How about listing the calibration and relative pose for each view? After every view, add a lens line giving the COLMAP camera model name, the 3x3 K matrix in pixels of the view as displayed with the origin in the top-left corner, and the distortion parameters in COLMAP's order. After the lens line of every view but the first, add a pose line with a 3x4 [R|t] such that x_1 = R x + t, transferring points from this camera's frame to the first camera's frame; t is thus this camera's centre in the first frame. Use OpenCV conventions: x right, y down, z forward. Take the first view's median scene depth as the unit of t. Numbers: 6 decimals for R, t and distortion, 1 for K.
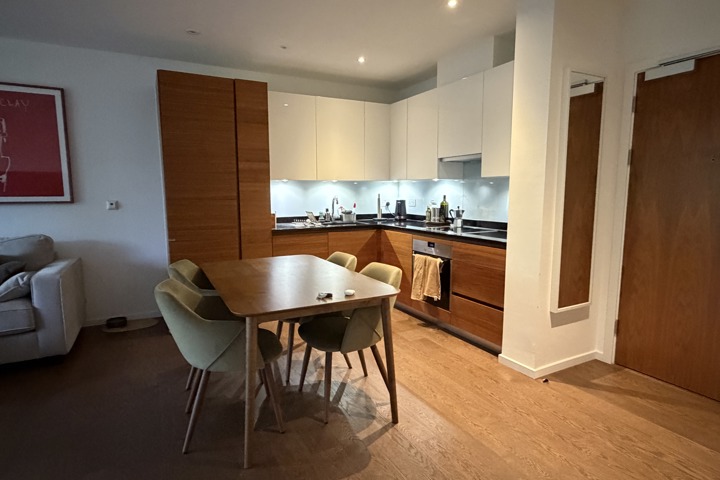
lens RADIAL K [[400.1, 0, 360.0], [0, 400.1, 240.0], [0, 0, 1]] dist [0.000661, 0.000881]
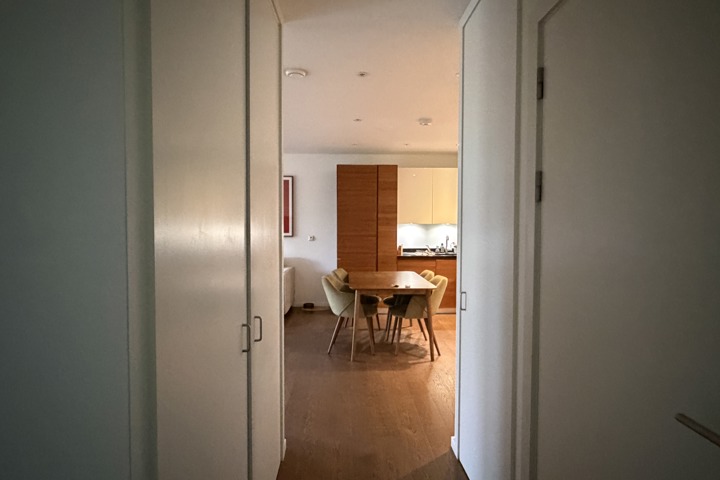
lens RADIAL K [[400.1, 0, 360.0], [0, 400.1, 240.0], [0, 0, 1]] dist [0.000661, 0.000881]
pose [[0.901727, 0.021415, -0.431775, 0.336568], [-0.058206, 0.995692, -0.072175, 0.035318], [0.428370, 0.090214, 0.899089, -0.492088]]
